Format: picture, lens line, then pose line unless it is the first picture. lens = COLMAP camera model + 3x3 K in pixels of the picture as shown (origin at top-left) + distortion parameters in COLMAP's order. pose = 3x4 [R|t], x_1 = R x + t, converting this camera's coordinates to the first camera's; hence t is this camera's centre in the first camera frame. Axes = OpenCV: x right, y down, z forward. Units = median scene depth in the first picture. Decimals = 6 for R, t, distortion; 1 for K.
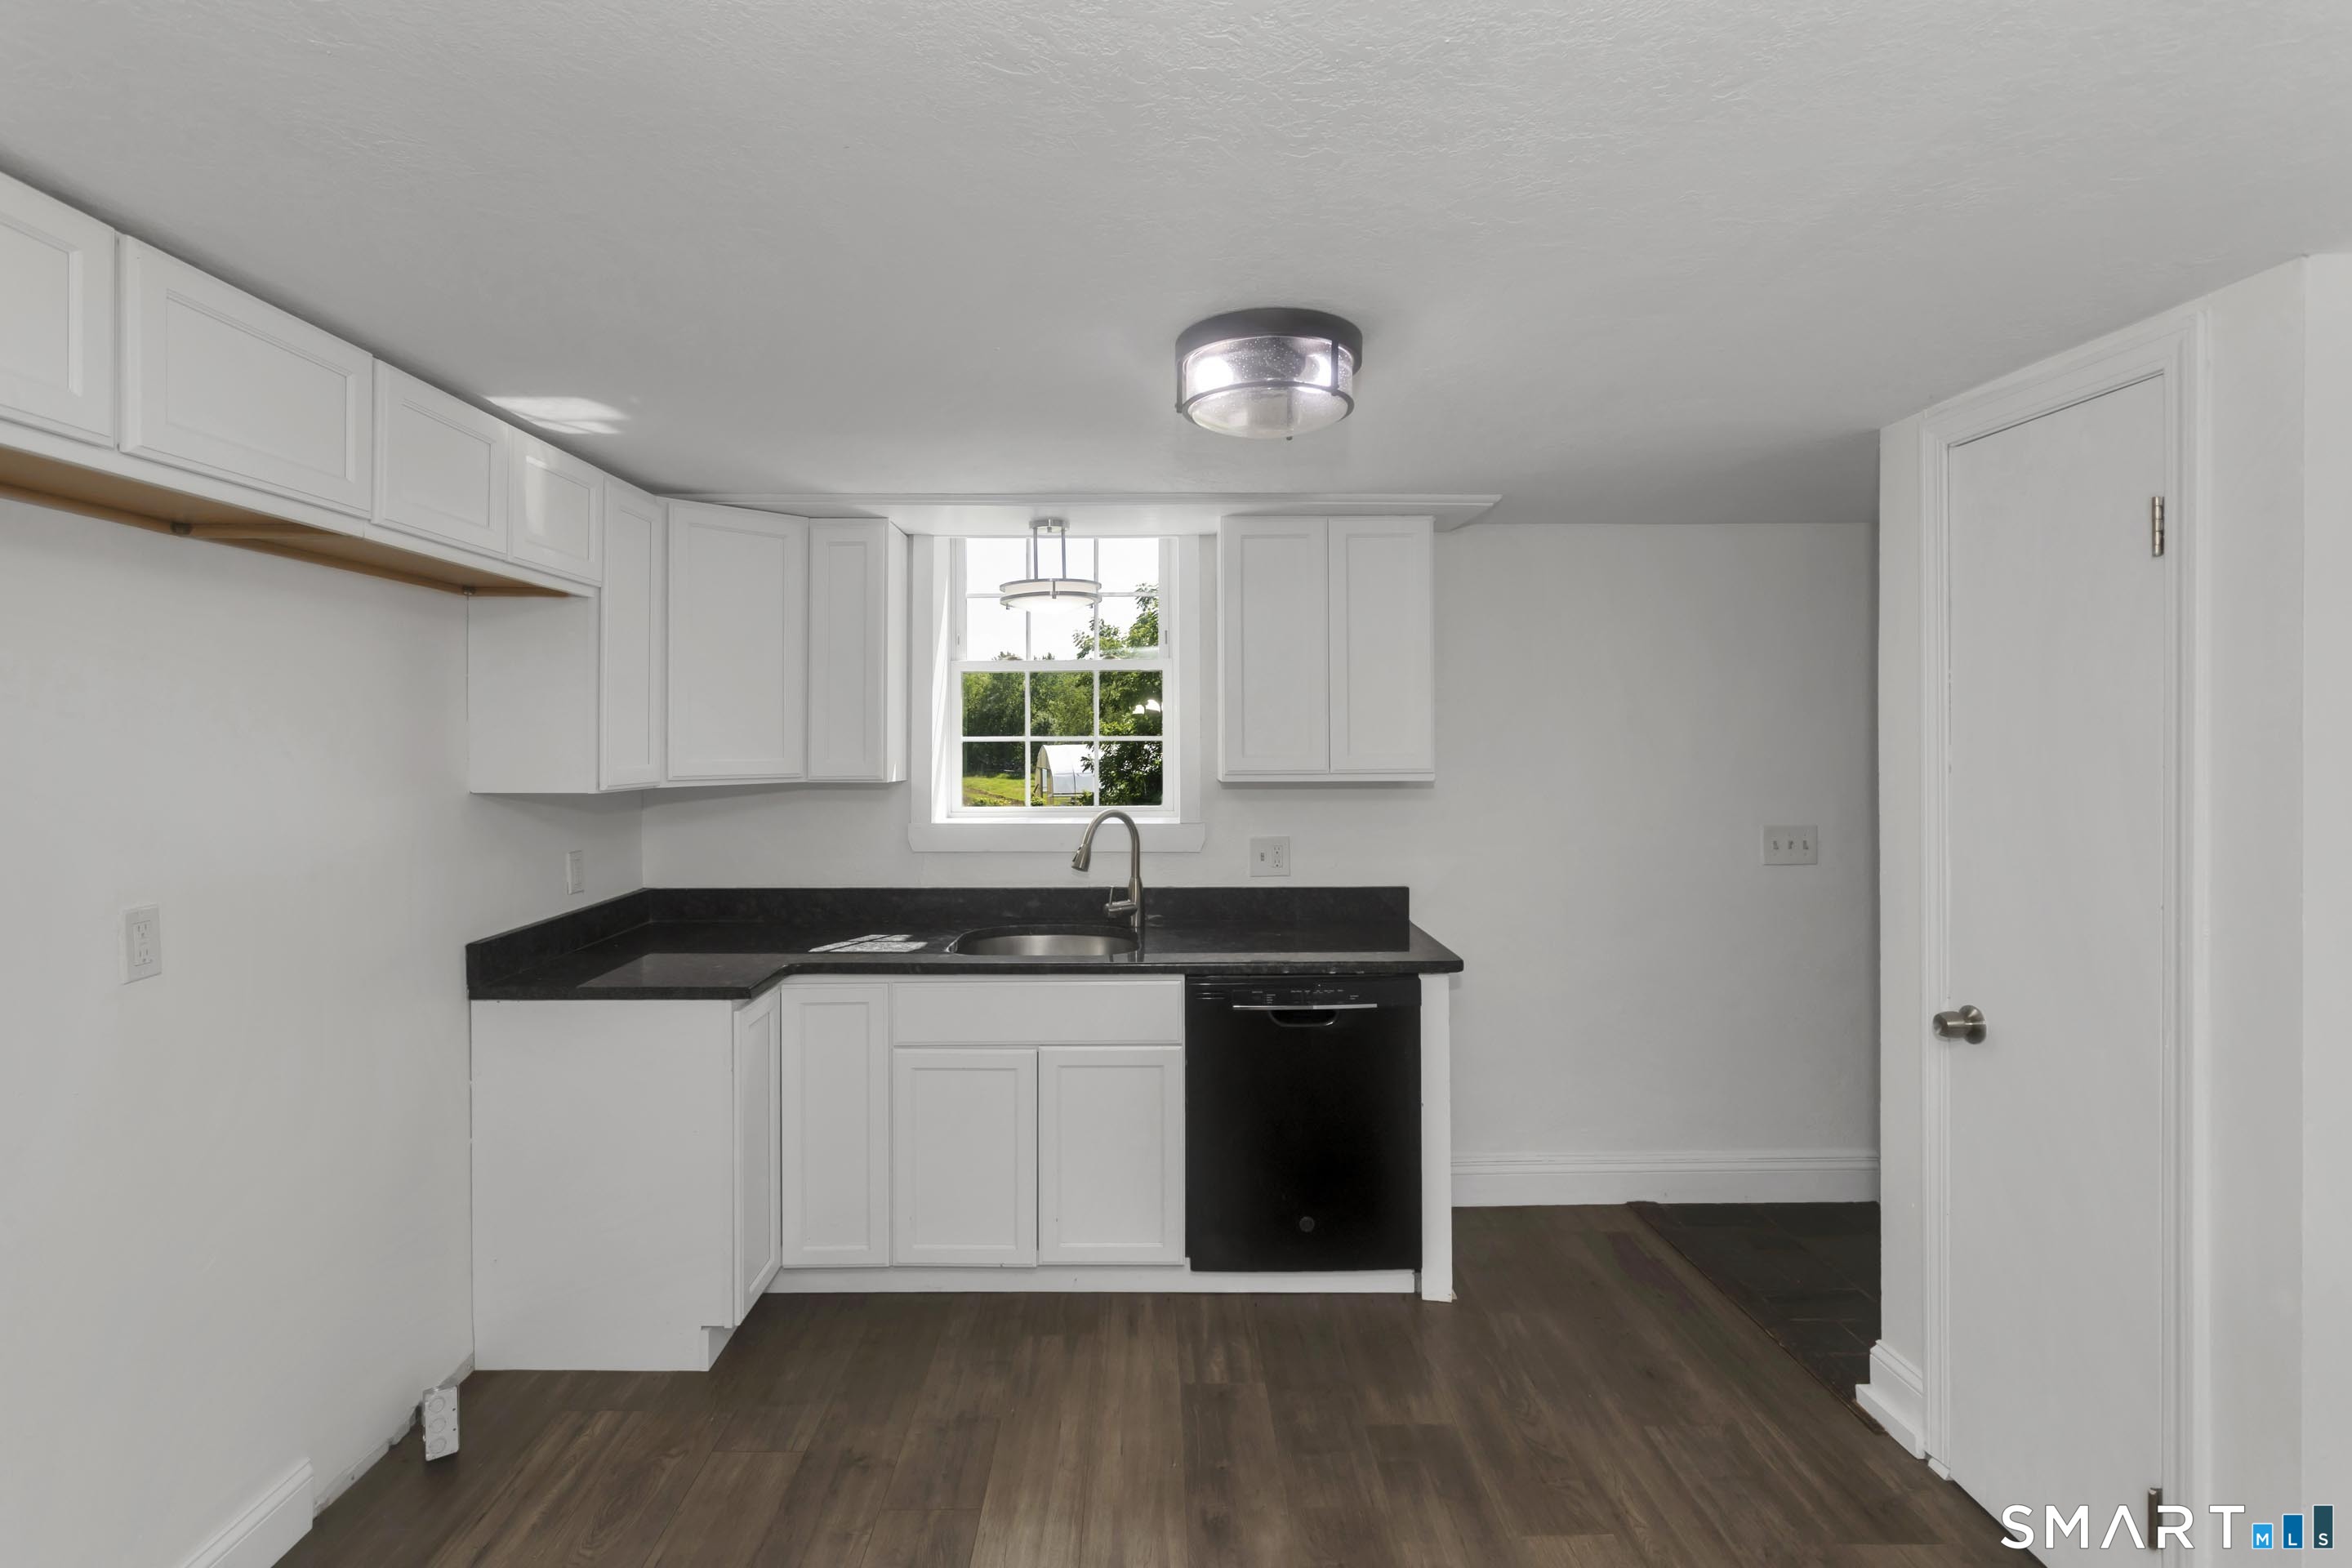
lens RADIAL K [[1114.0, 0, 1174.1], [0, 1114.0, 736.1], [0, 0, 1]] dist [0.001500, 0.000571]
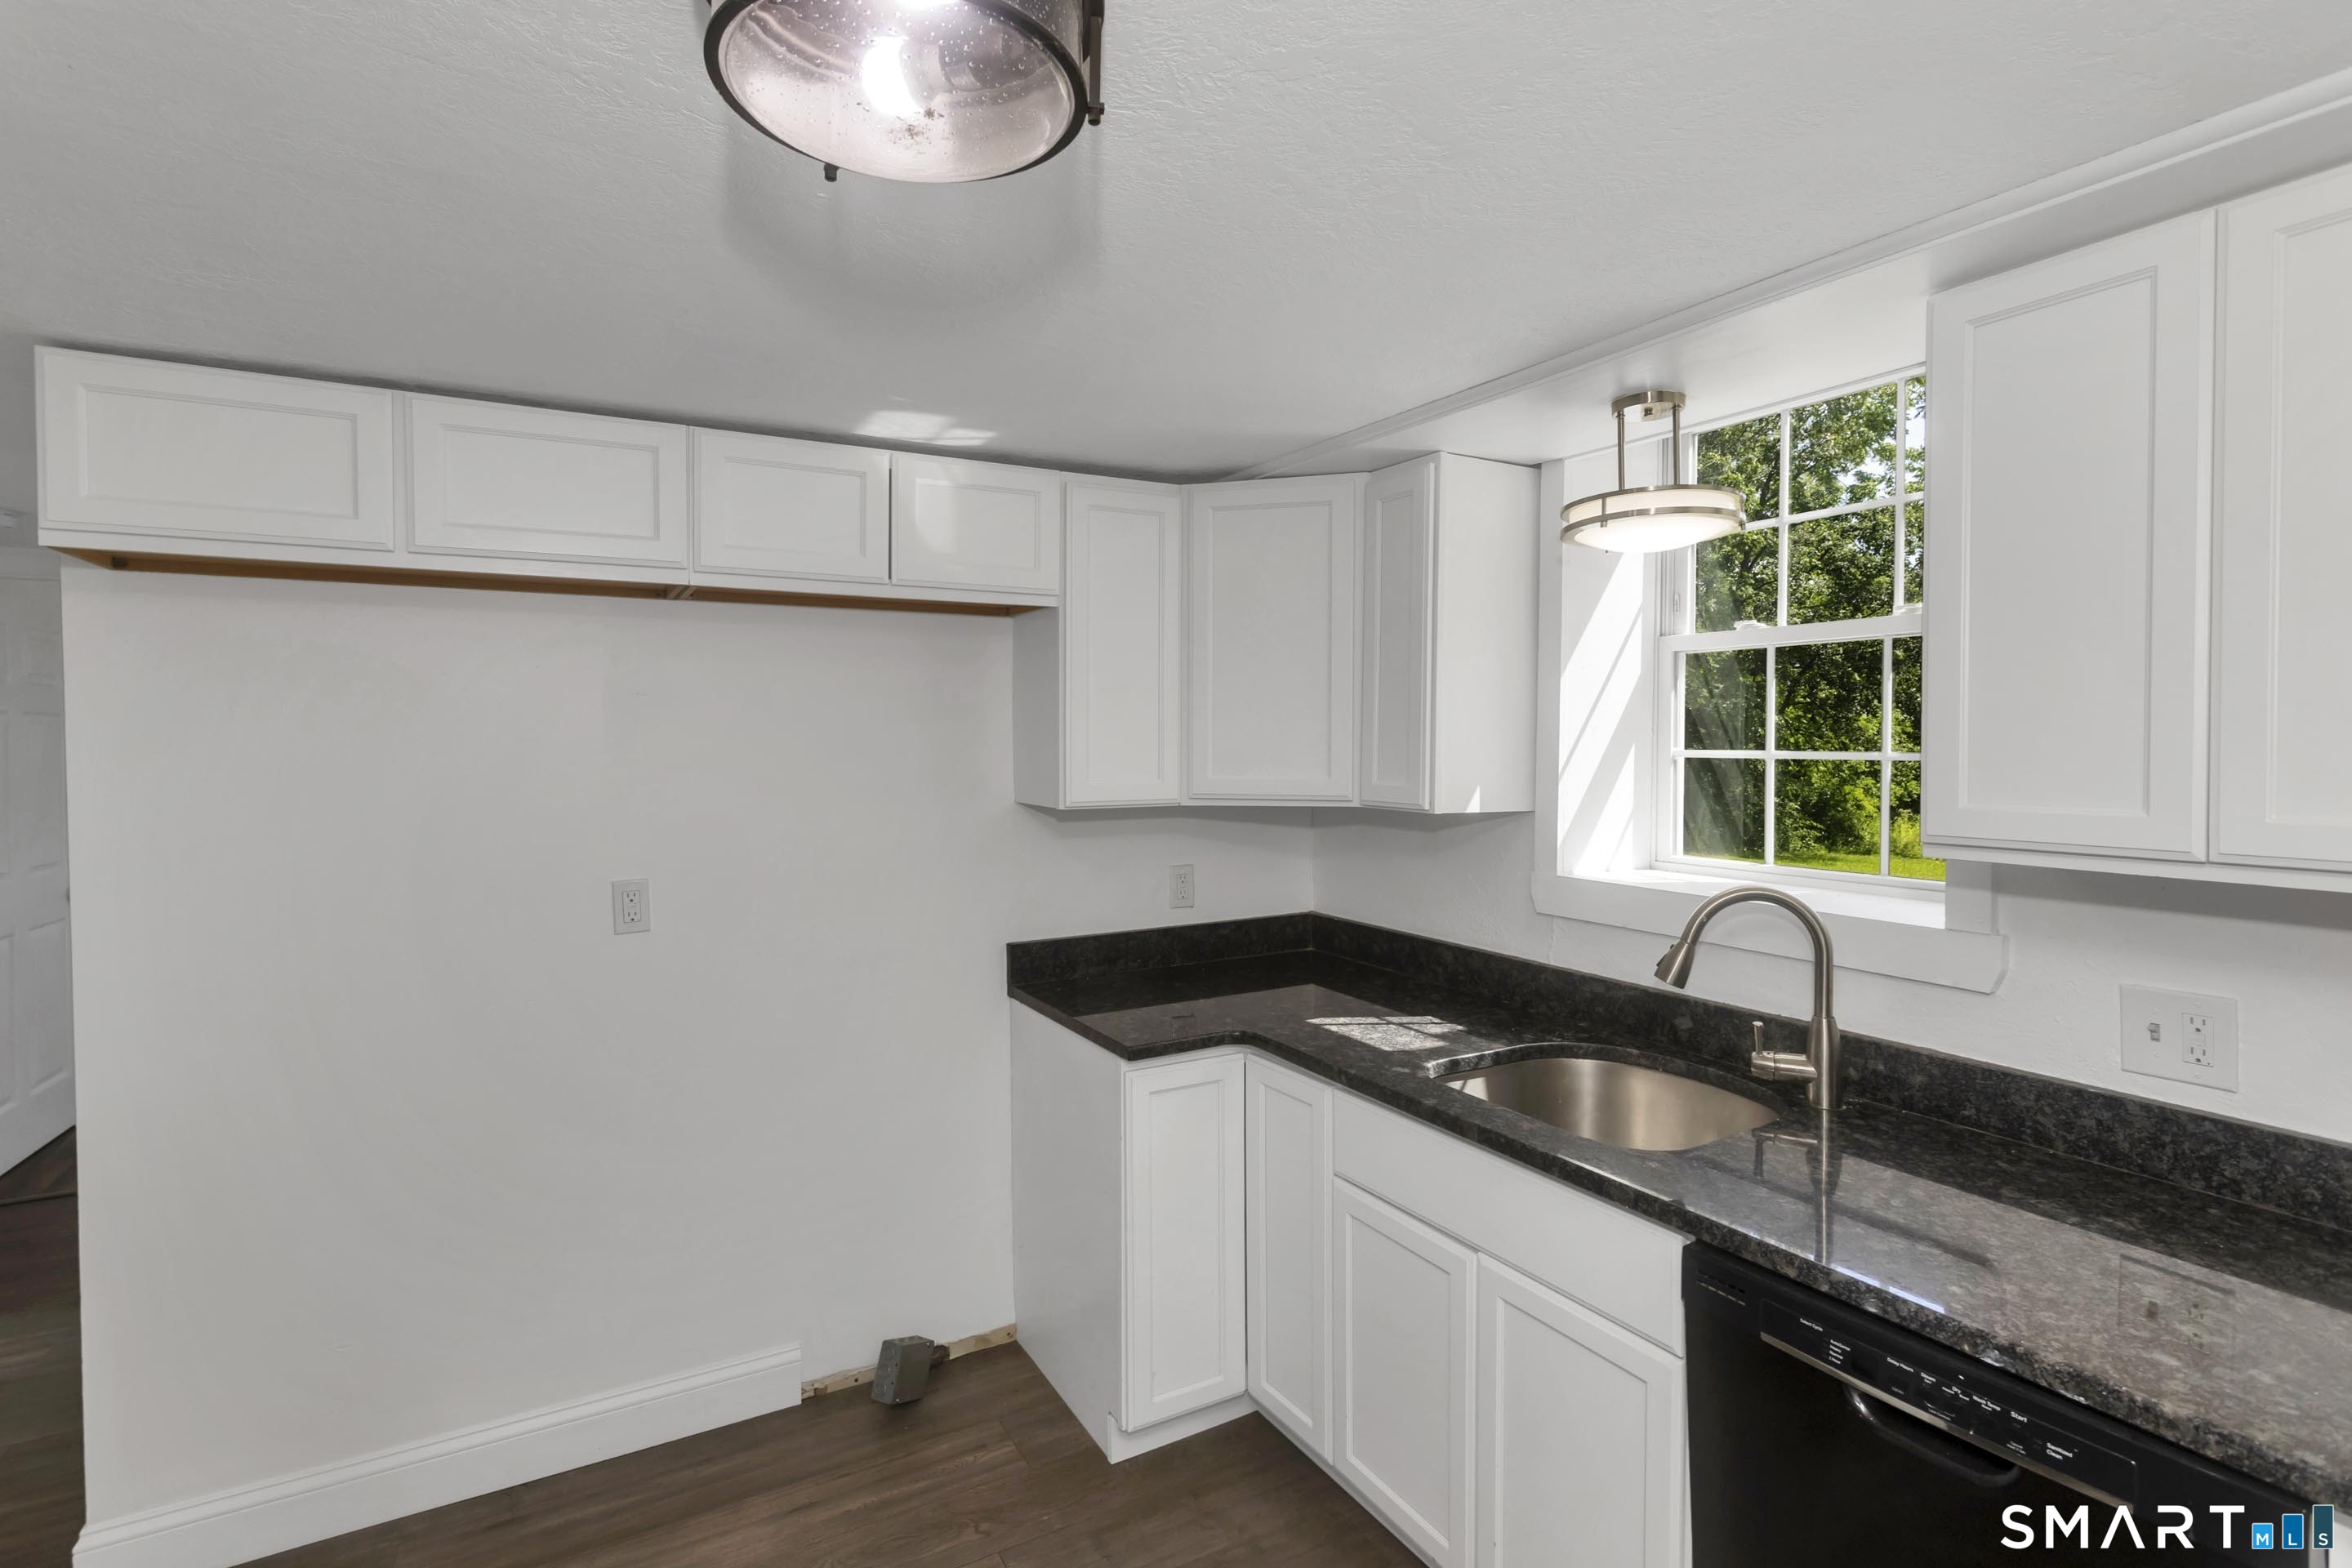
lens RADIAL K [[1139.1, 0, 1168.2], [0, 1139.1, 761.2], [0, 0, 1]] dist [0.003617, 0.001169]
pose [[0.480111, 0.019745, -0.876985, 0.350155], [0.001151, 0.999732, 0.023139, -0.012069], [0.877207, -0.012118, 0.479960, 0.542484]]
